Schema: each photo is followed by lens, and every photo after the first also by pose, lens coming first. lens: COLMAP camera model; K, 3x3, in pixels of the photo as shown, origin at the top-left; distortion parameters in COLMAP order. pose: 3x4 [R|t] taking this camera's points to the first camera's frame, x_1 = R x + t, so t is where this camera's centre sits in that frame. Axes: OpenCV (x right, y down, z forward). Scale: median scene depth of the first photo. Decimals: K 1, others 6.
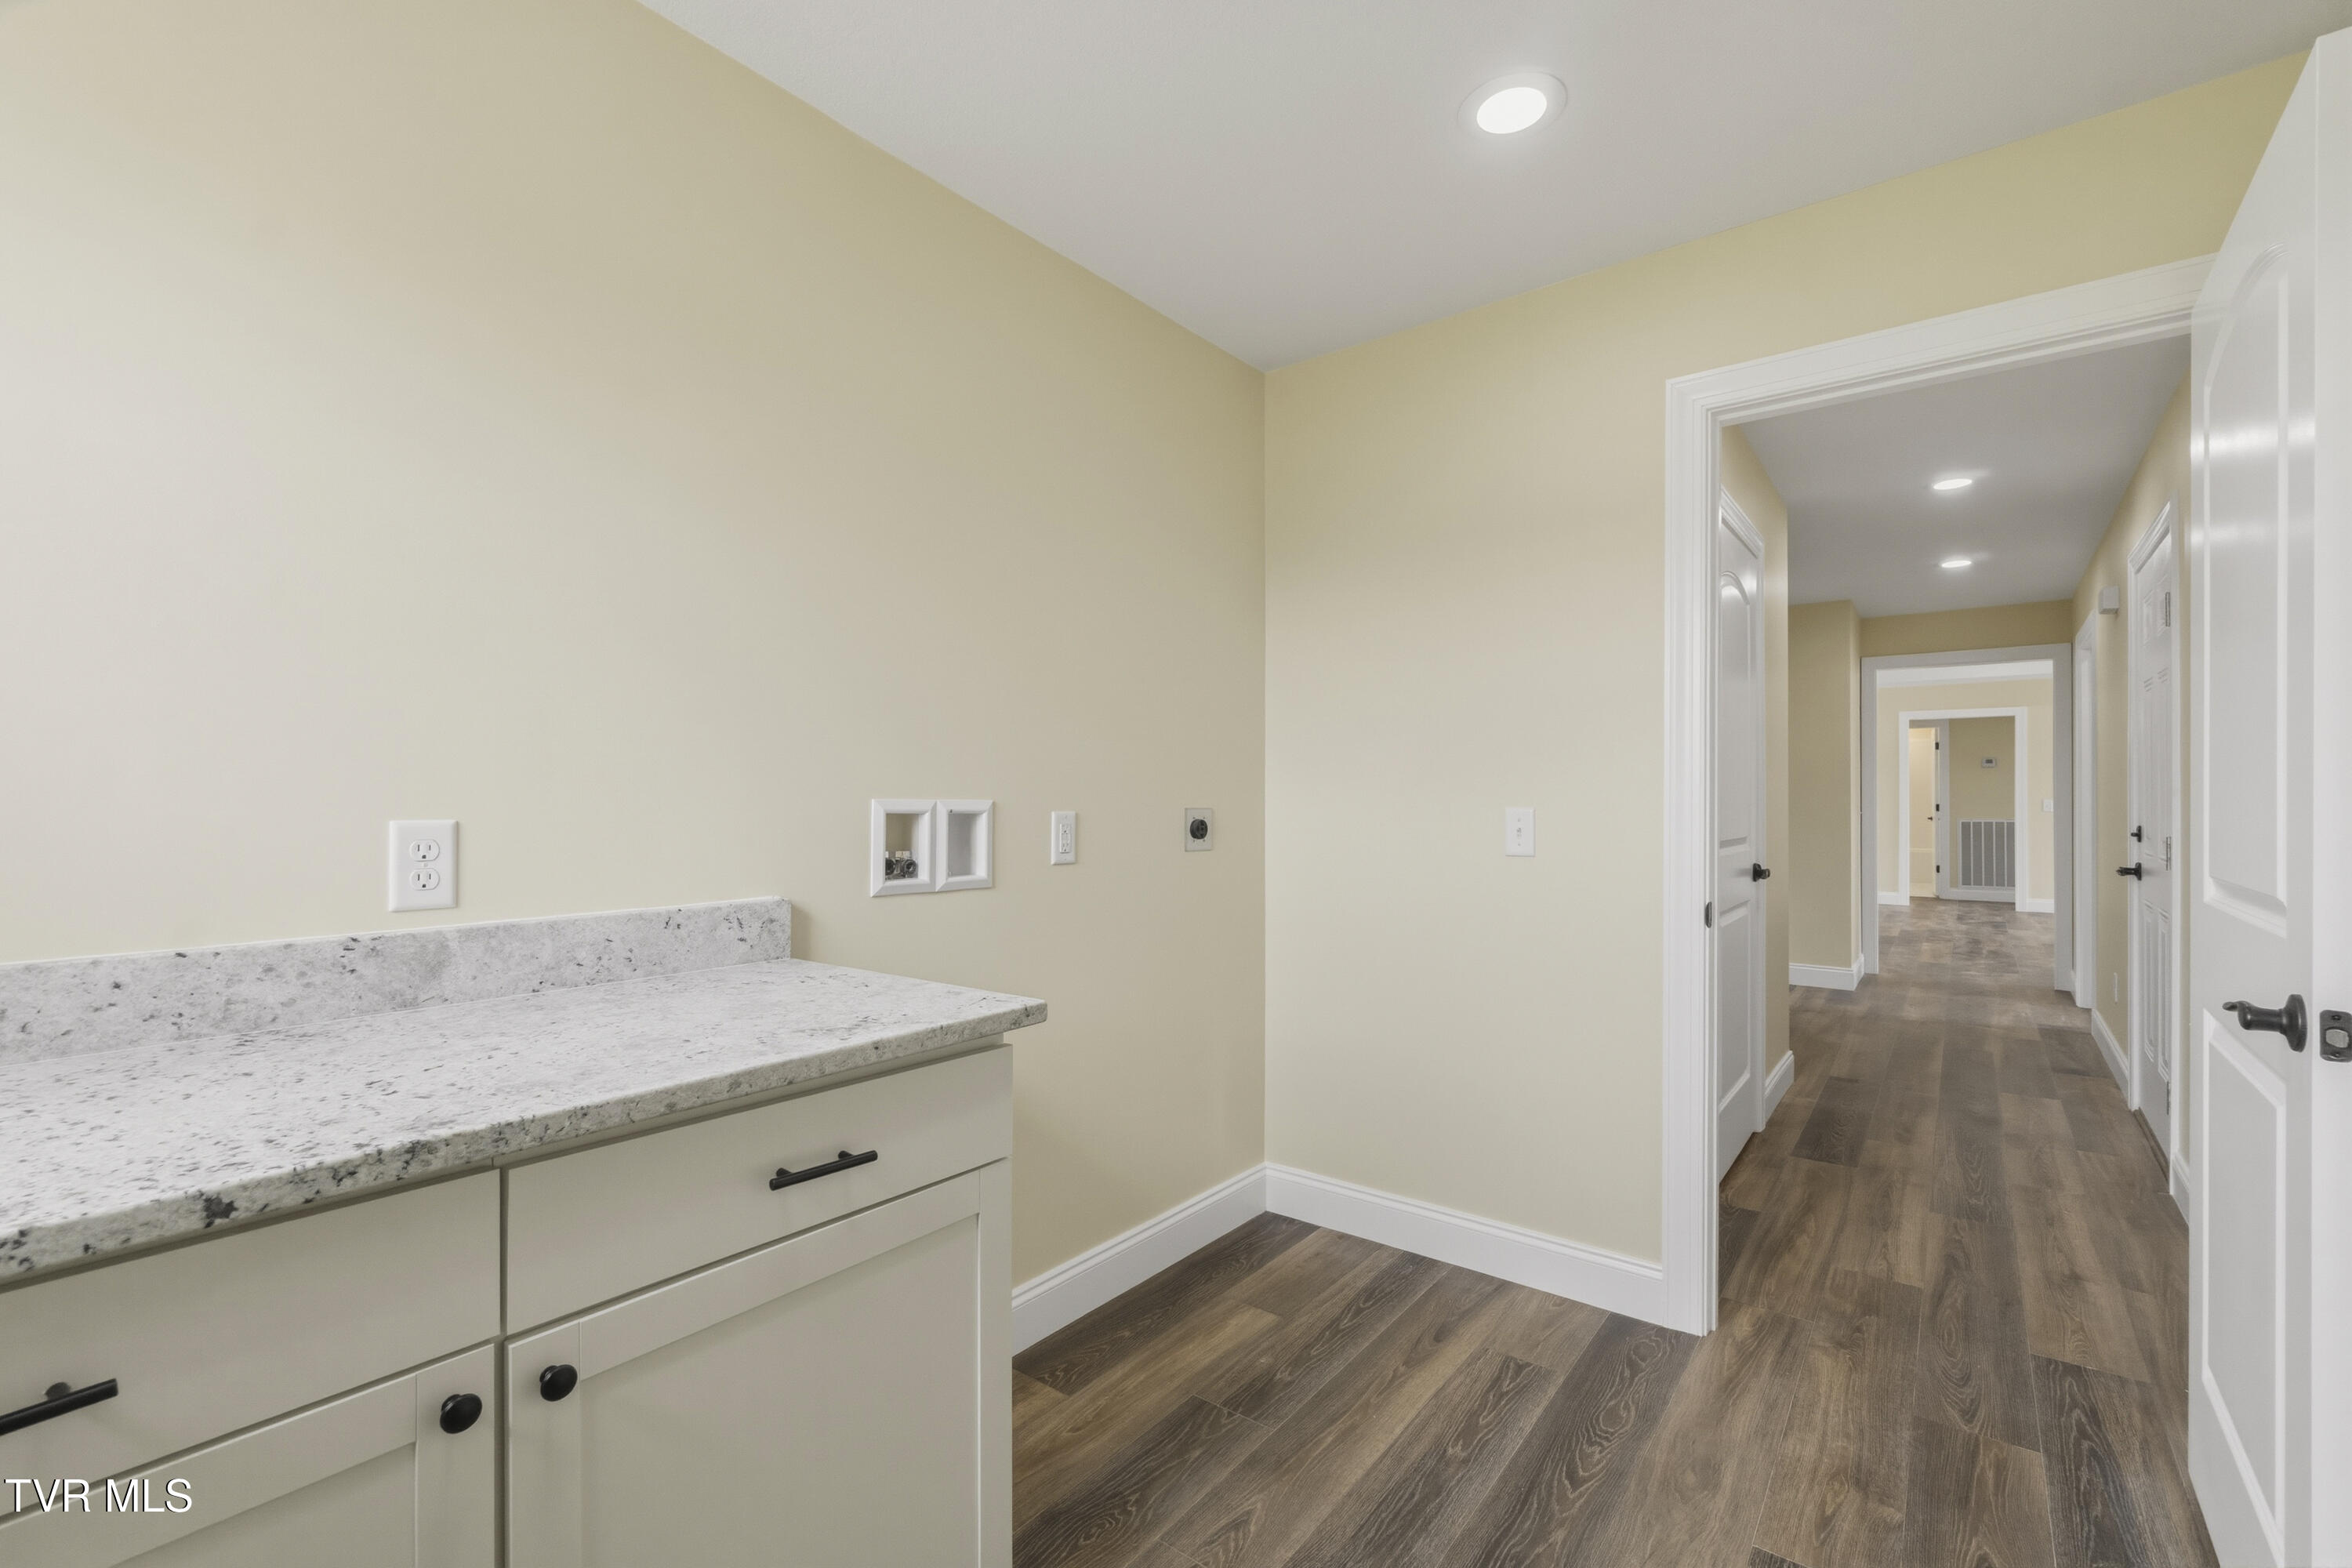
lens RADIAL K [[1015.7, 0, 1181.5], [0, 1015.7, 806.0], [0, 0, 1]] dist [-0.004519, 0.000068]
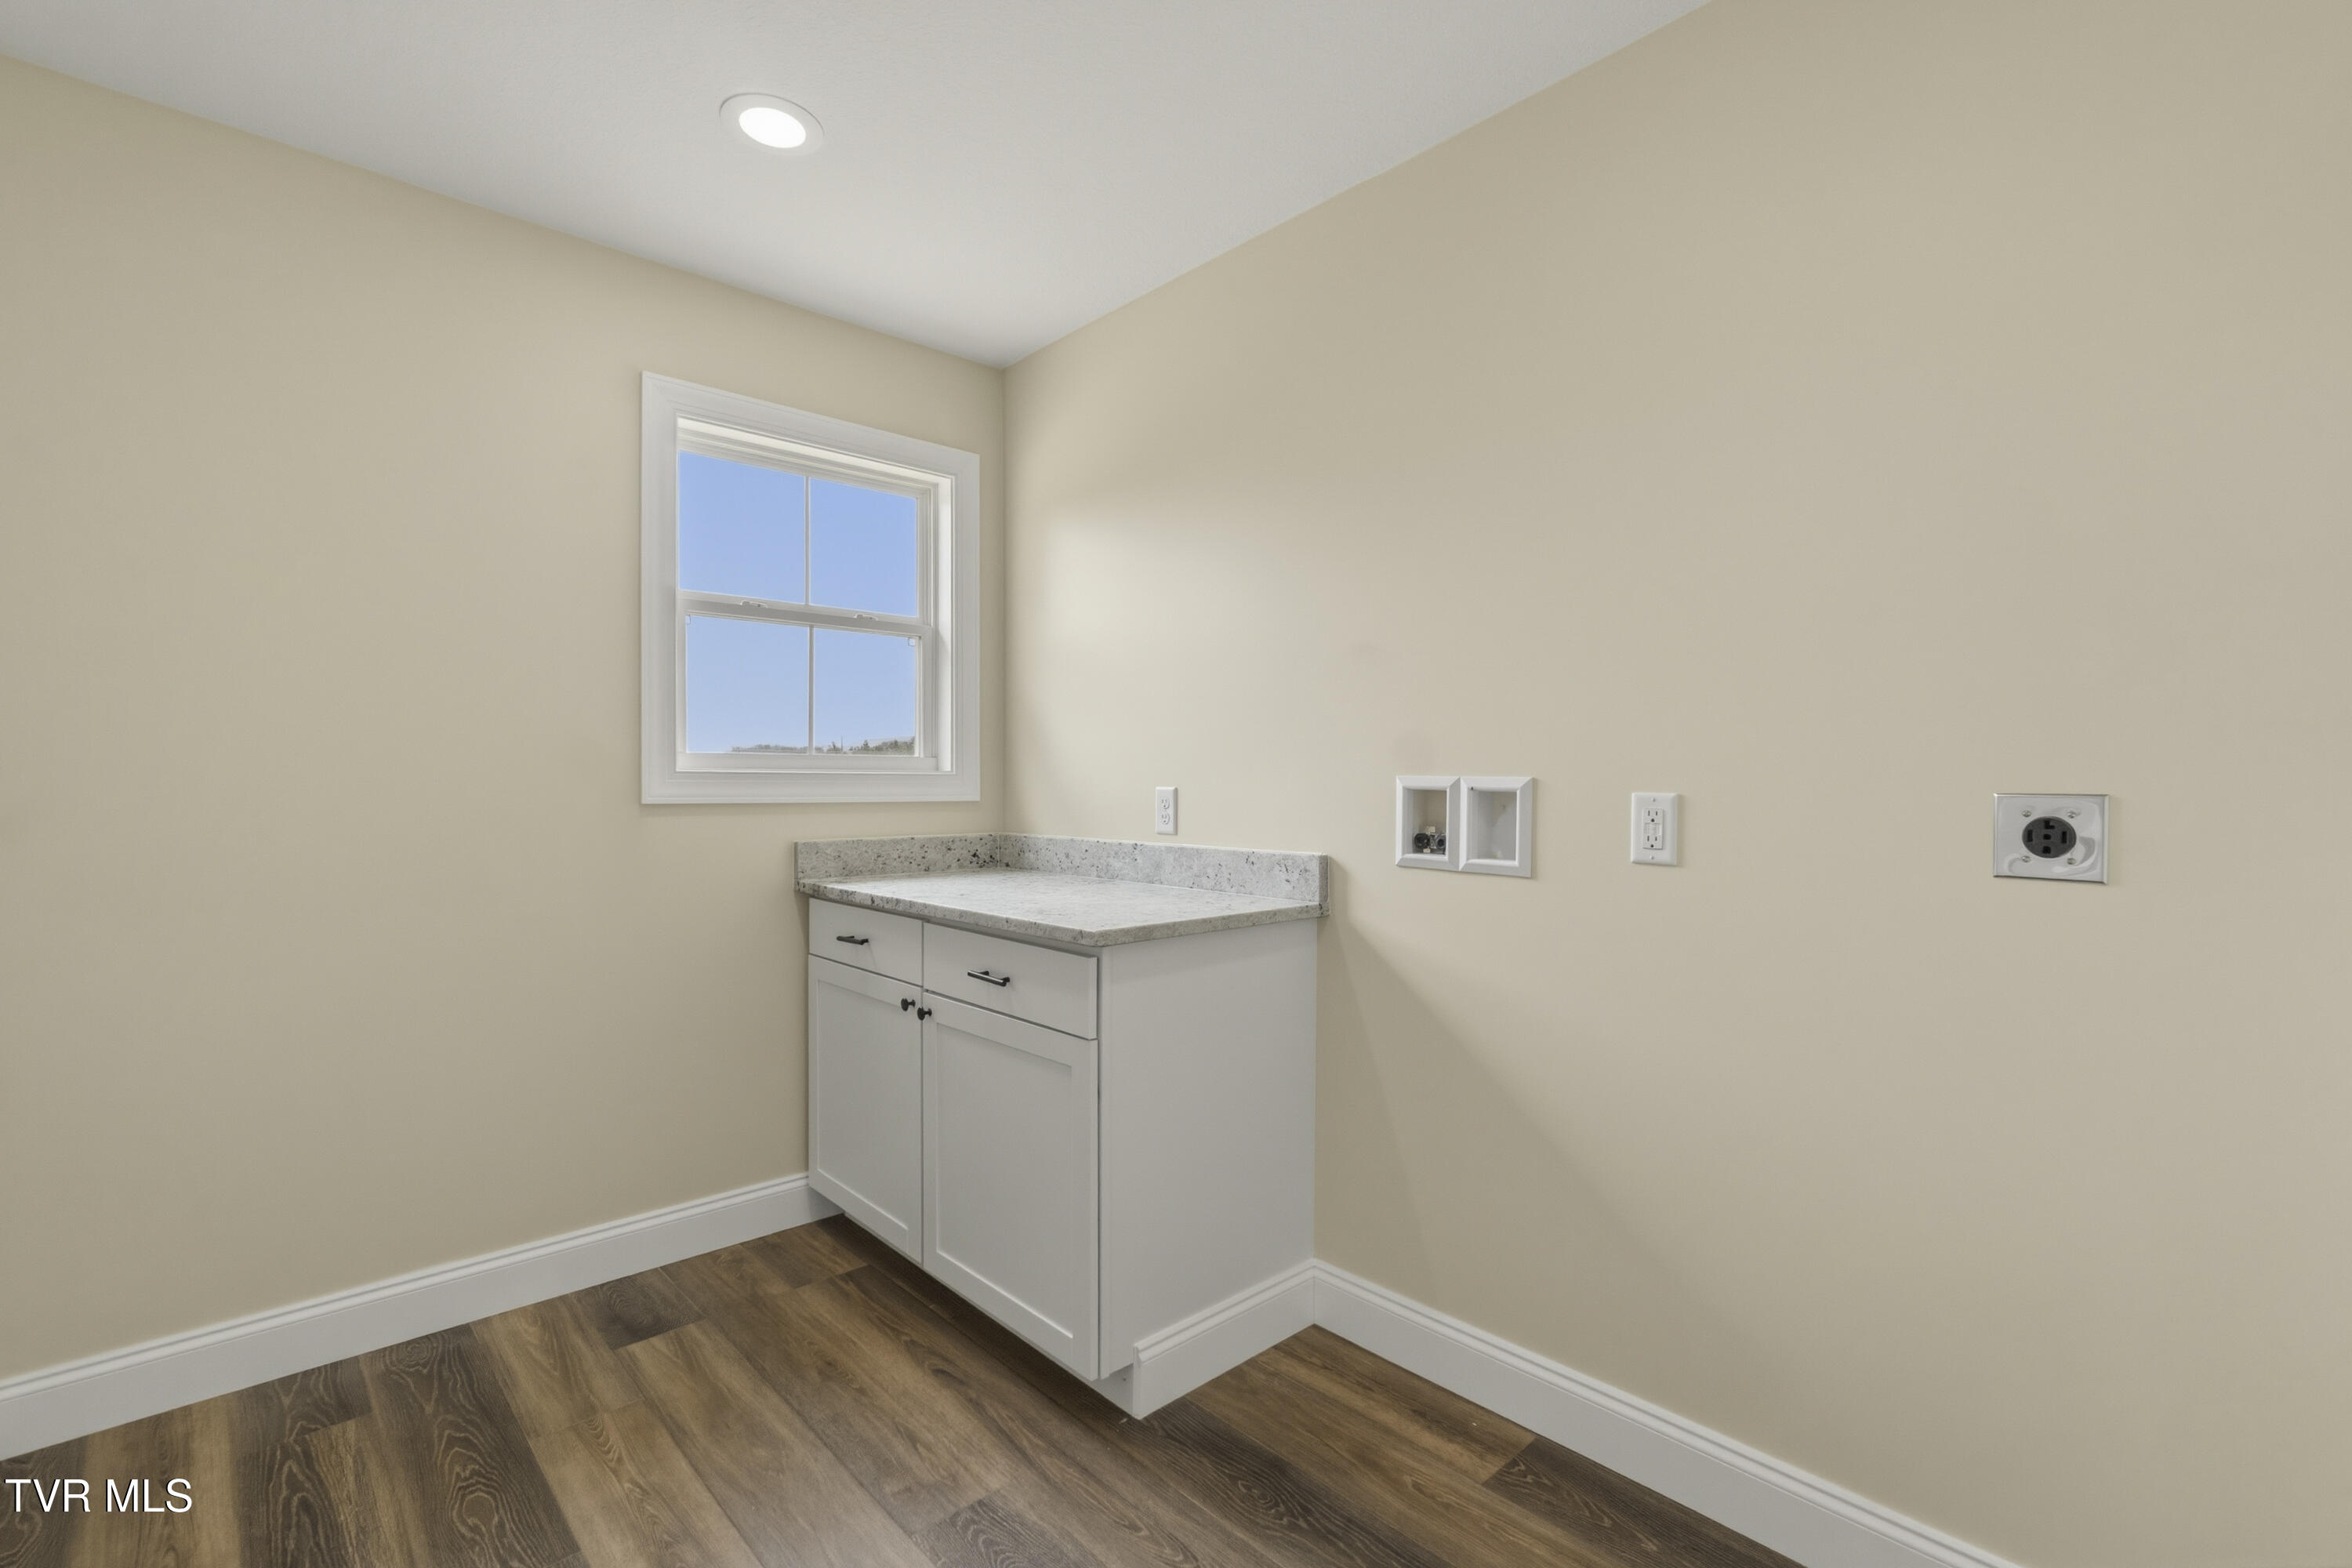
lens RADIAL K [[1060.6, 0, 1176.0], [0, 1060.6, 784.0], [0, 0, 1]] dist [-0.000507, 0.000004]
pose [[-0.177370, 0.009241, -0.984101, 0.942206], [-0.003805, 0.999942, 0.010075, -0.009324], [0.984137, 0.005531, -0.177324, 1.069242]]
